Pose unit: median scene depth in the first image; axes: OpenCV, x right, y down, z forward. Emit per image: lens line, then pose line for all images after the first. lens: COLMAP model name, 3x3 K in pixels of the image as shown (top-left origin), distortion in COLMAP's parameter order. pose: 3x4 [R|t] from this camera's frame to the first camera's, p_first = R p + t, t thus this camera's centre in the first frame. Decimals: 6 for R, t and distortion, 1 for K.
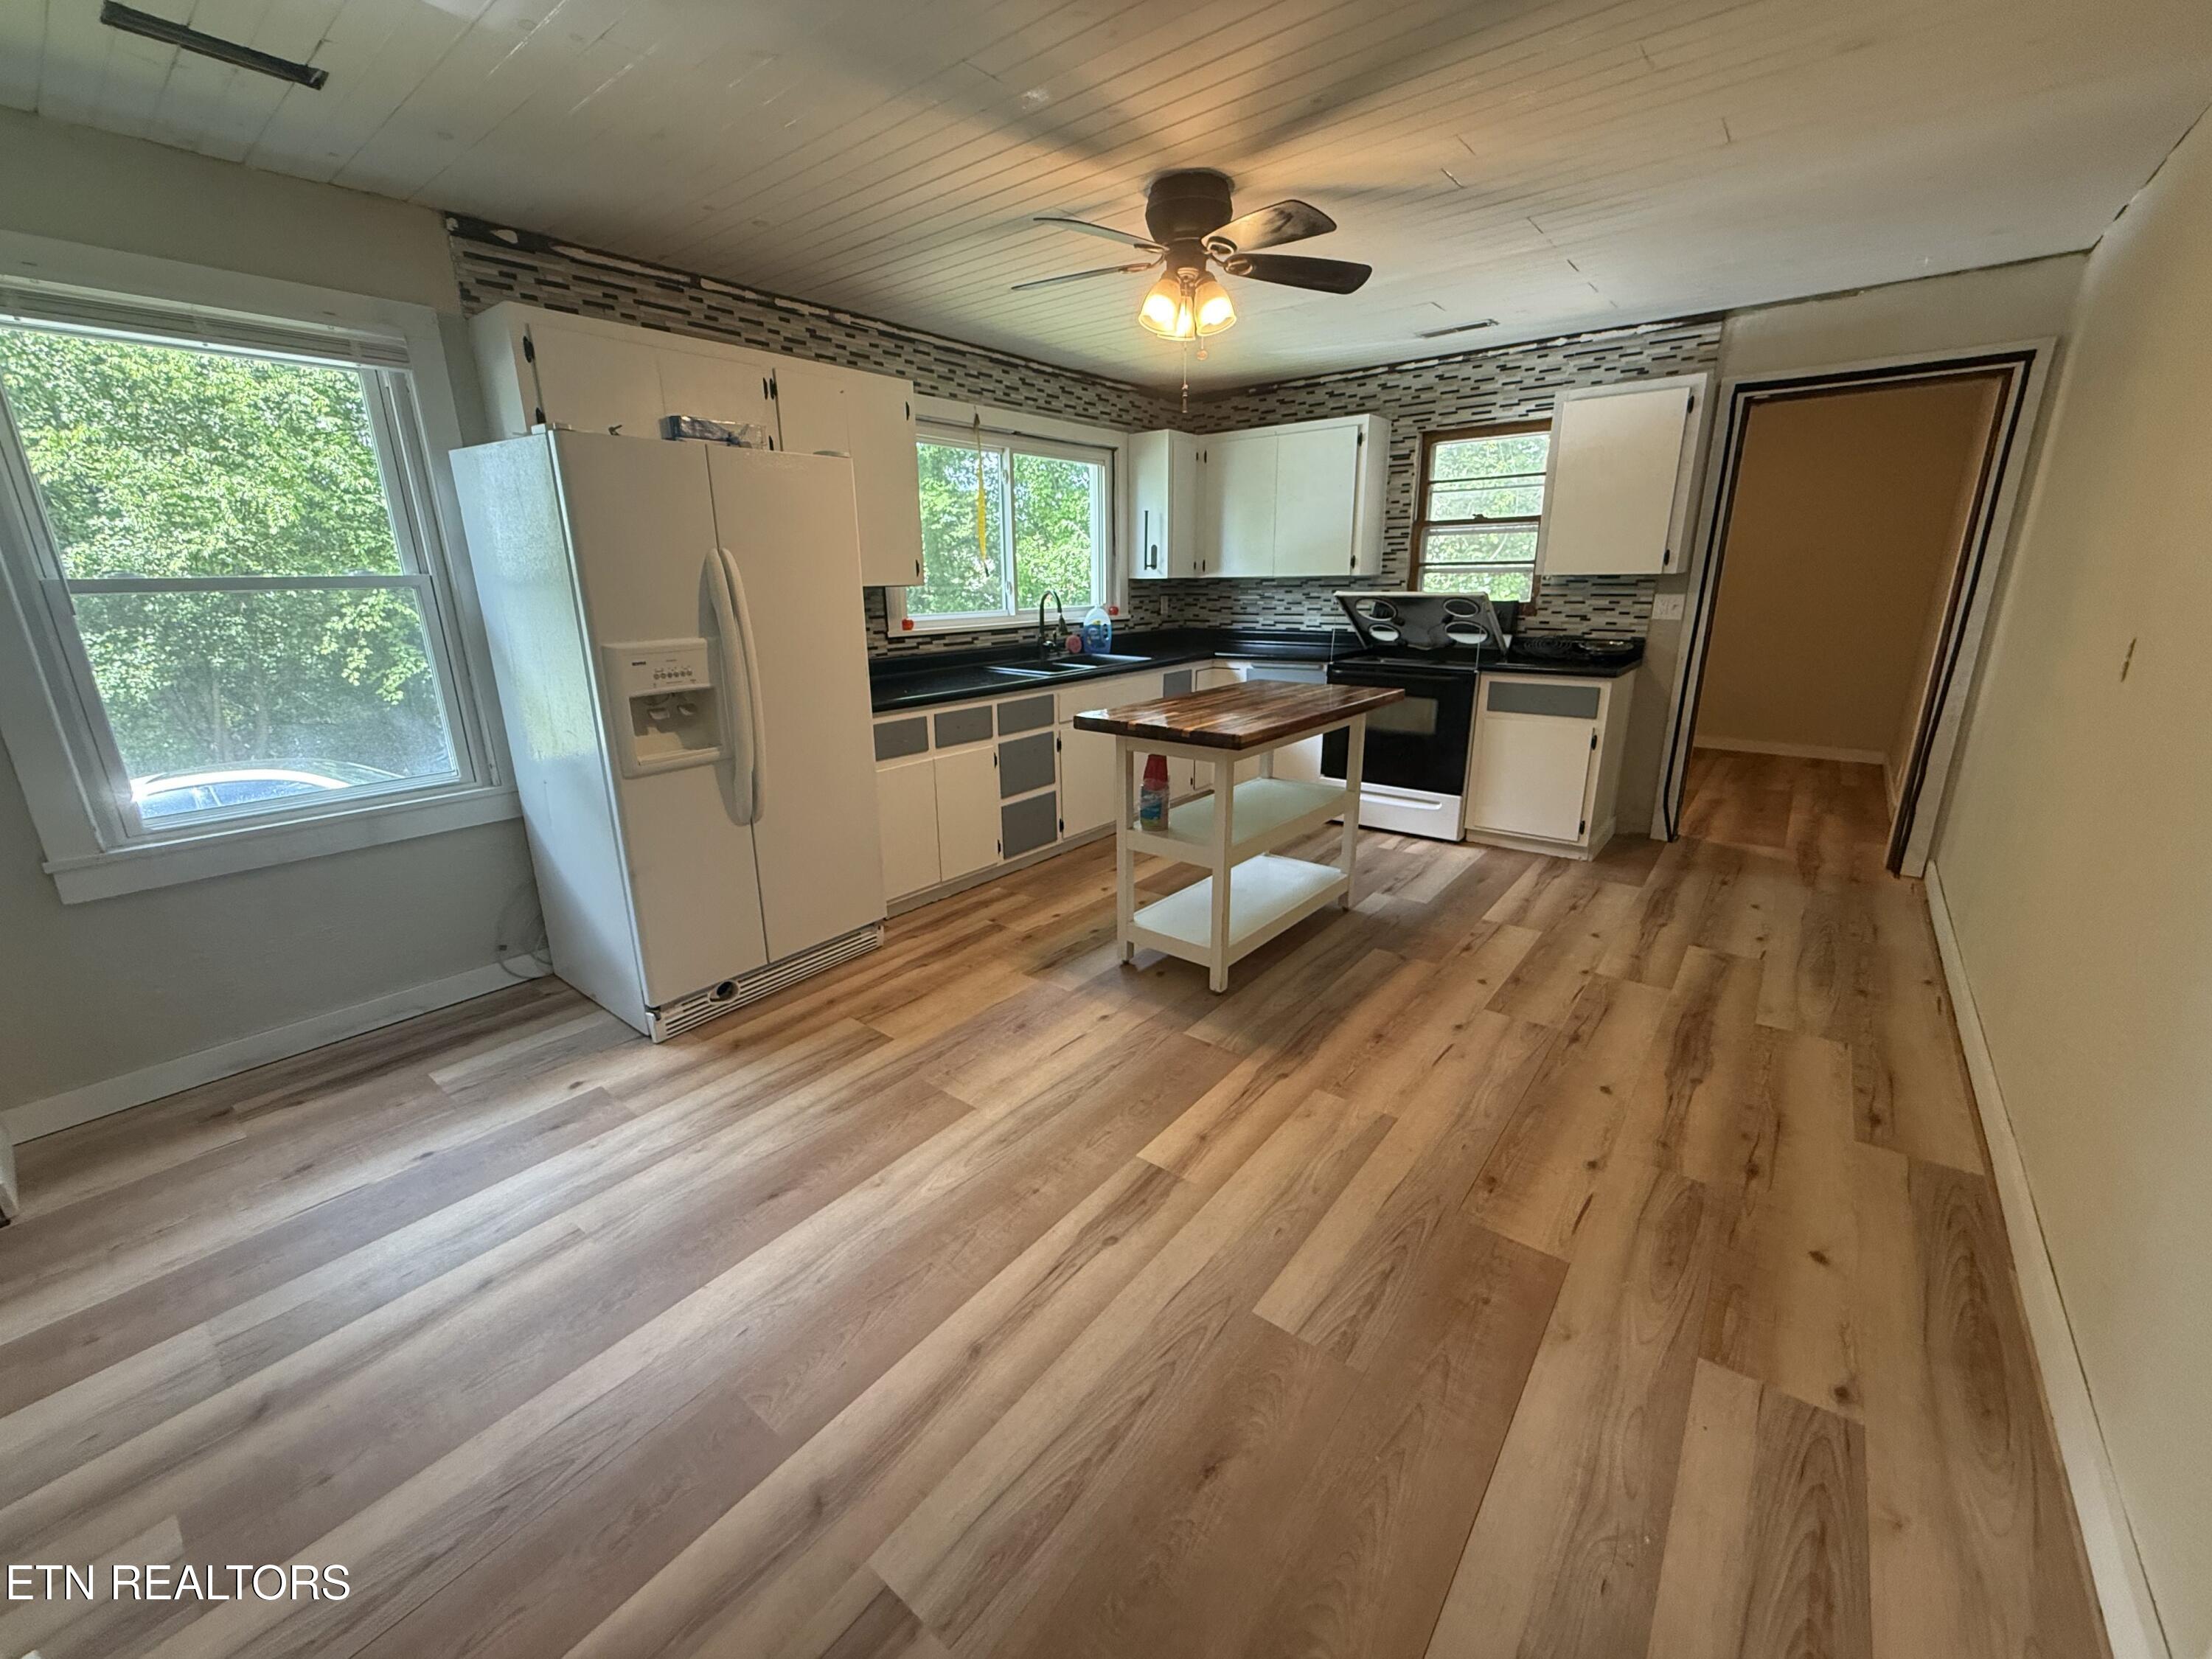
lens RADIAL K [[880.2, 0, 1095.5], [0, 880.2, 829.9], [0, 0, 1]] dist [0.000495, -0.000231]
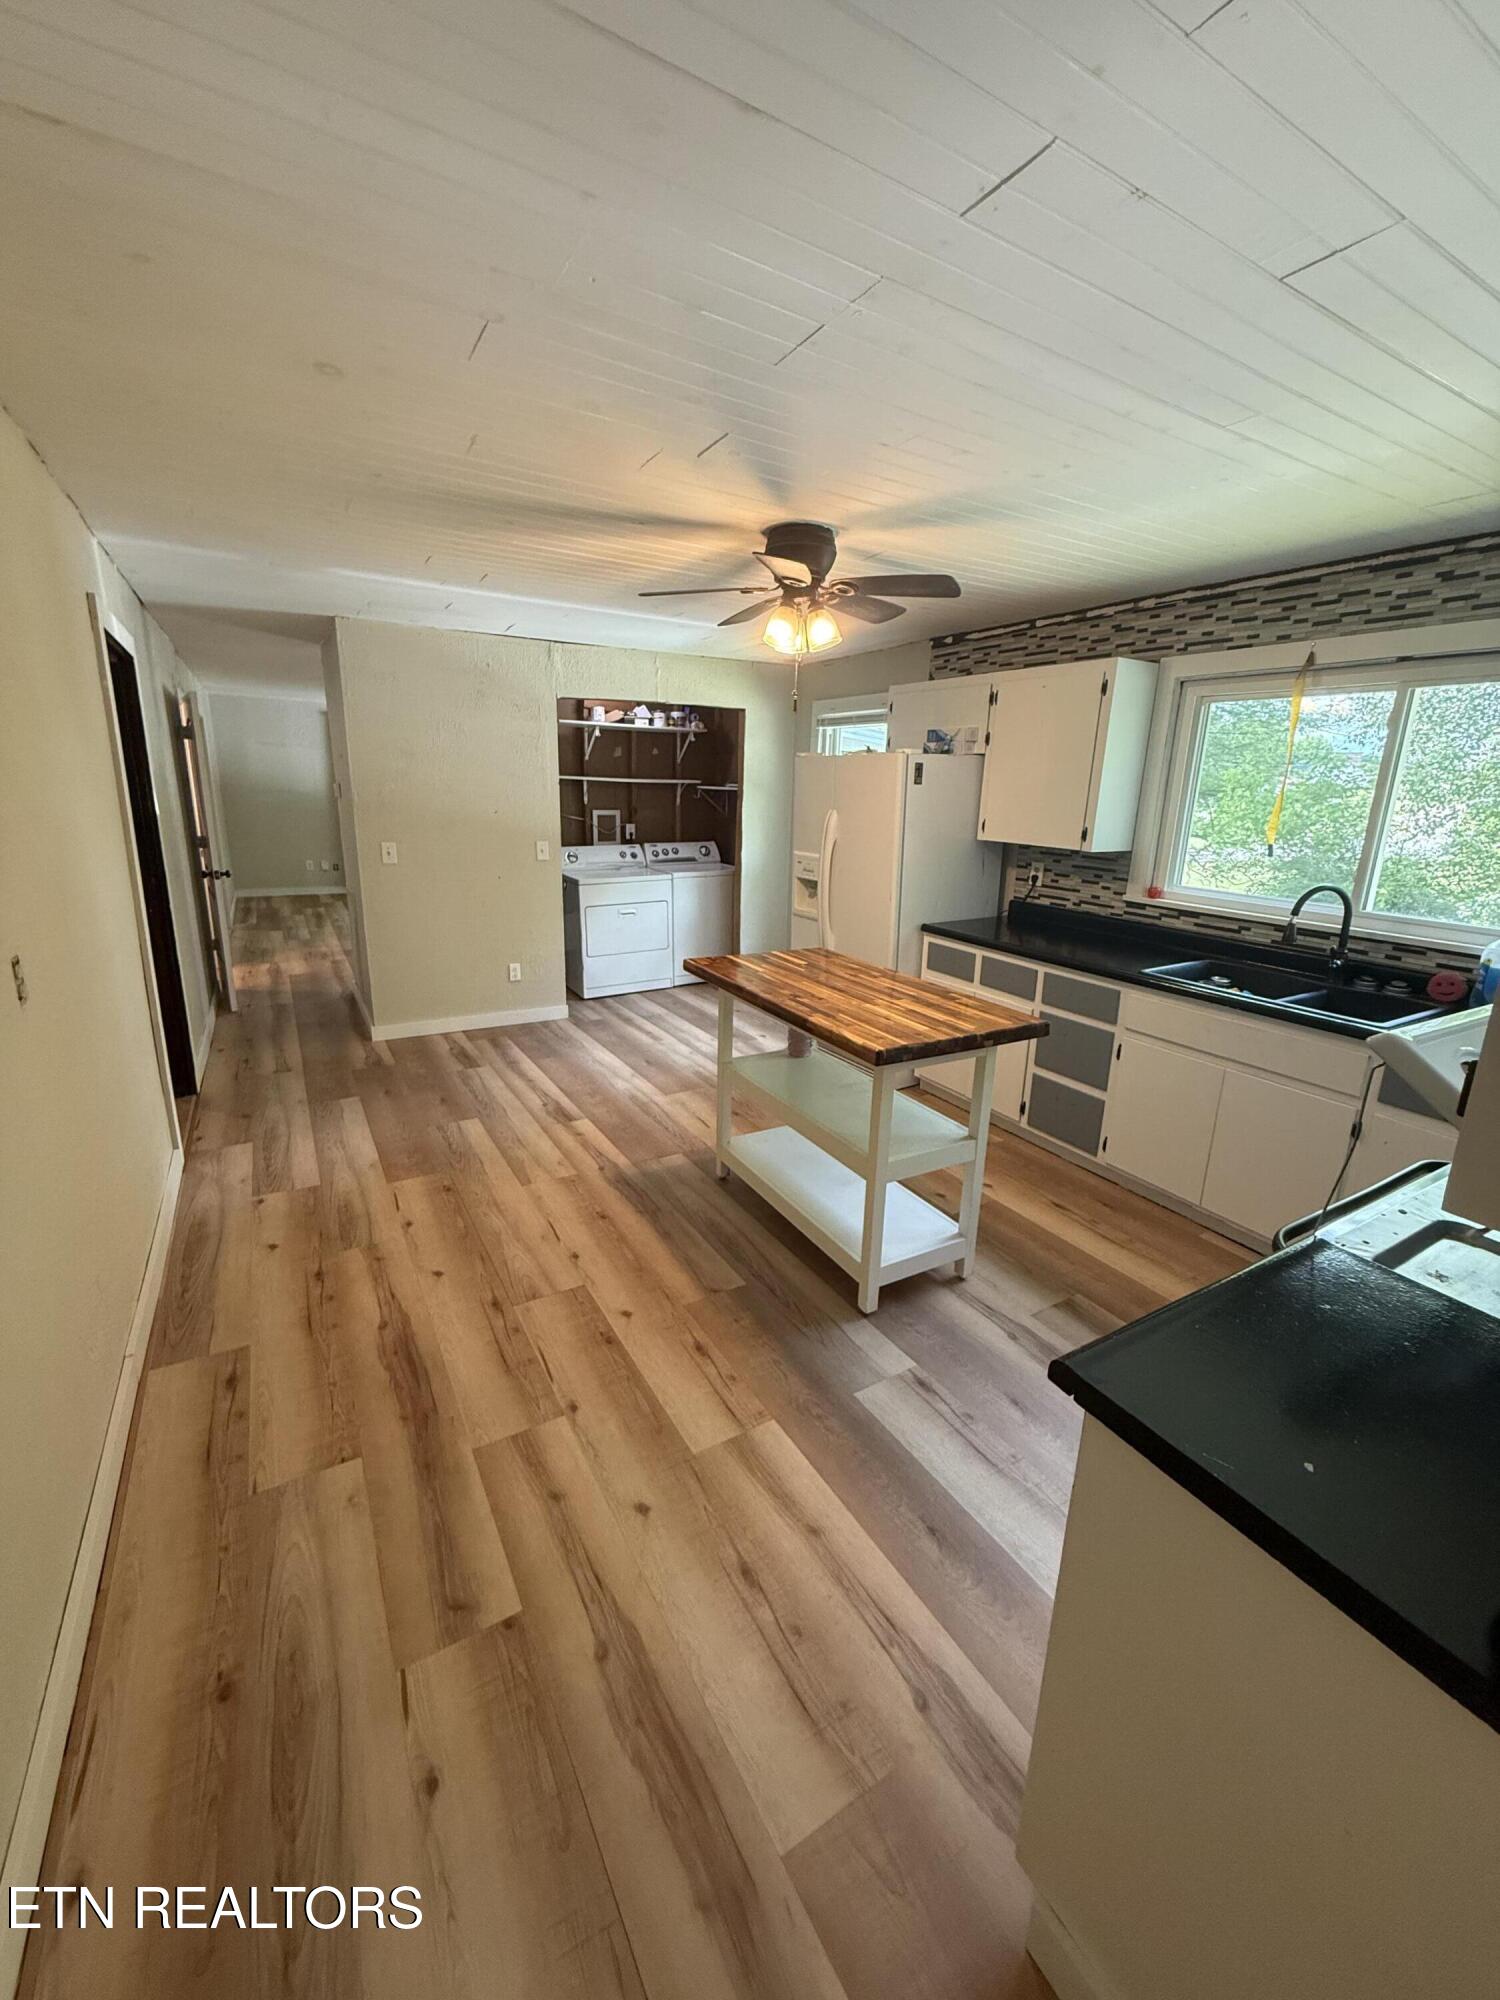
lens RADIAL K [[795.8, 0, 756.4], [0, 795.8, 994.8], [0, 0, 1]] dist [0.000495, -0.000231]
pose [[-0.344485, 0.246245, -0.905921, 0.836604], [-0.286360, 0.891436, 0.351199, -0.349084], [0.894051, 0.380403, -0.236572, 0.950463]]
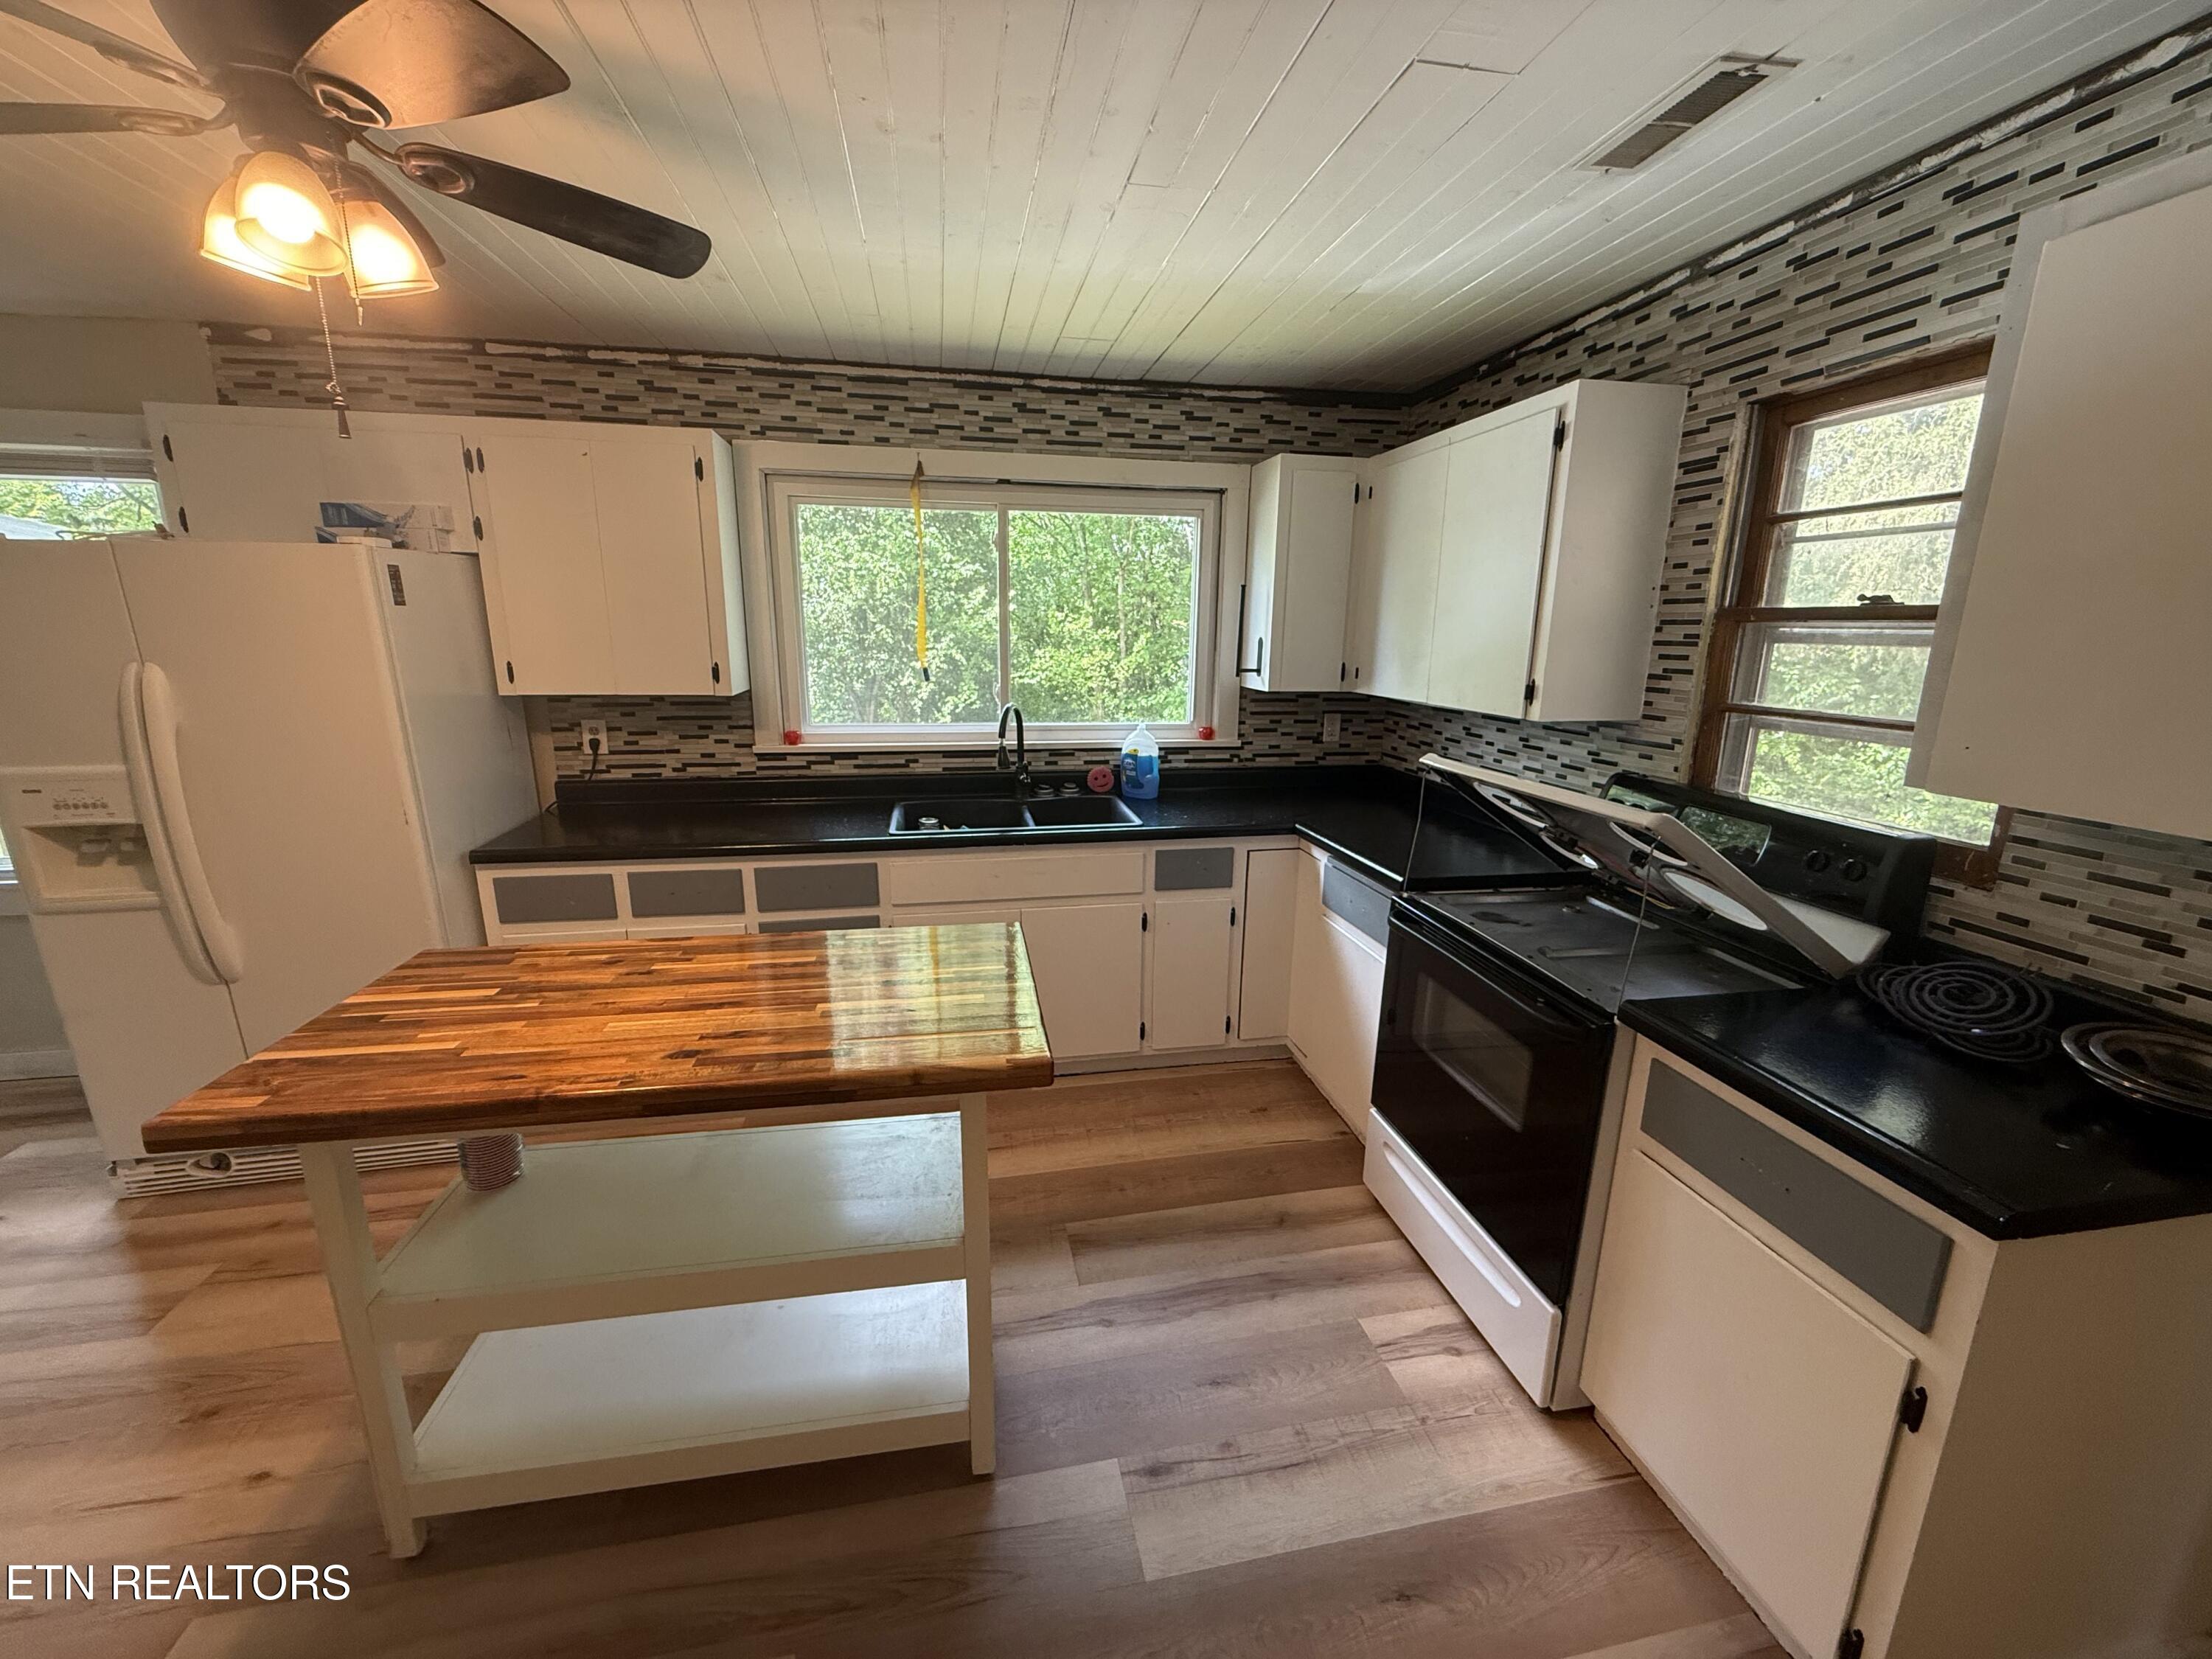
lens RADIAL K [[880.2, 0, 1095.5], [0, 880.2, 829.9], [0, 0, 1]] dist [0.000495, -0.000231]
pose [[0.759842, 0.170519, -0.627346, 0.542107], [-0.202875, 0.978993, 0.020378, -0.247686], [0.617642, 0.111789, 0.778474, 0.630661]]
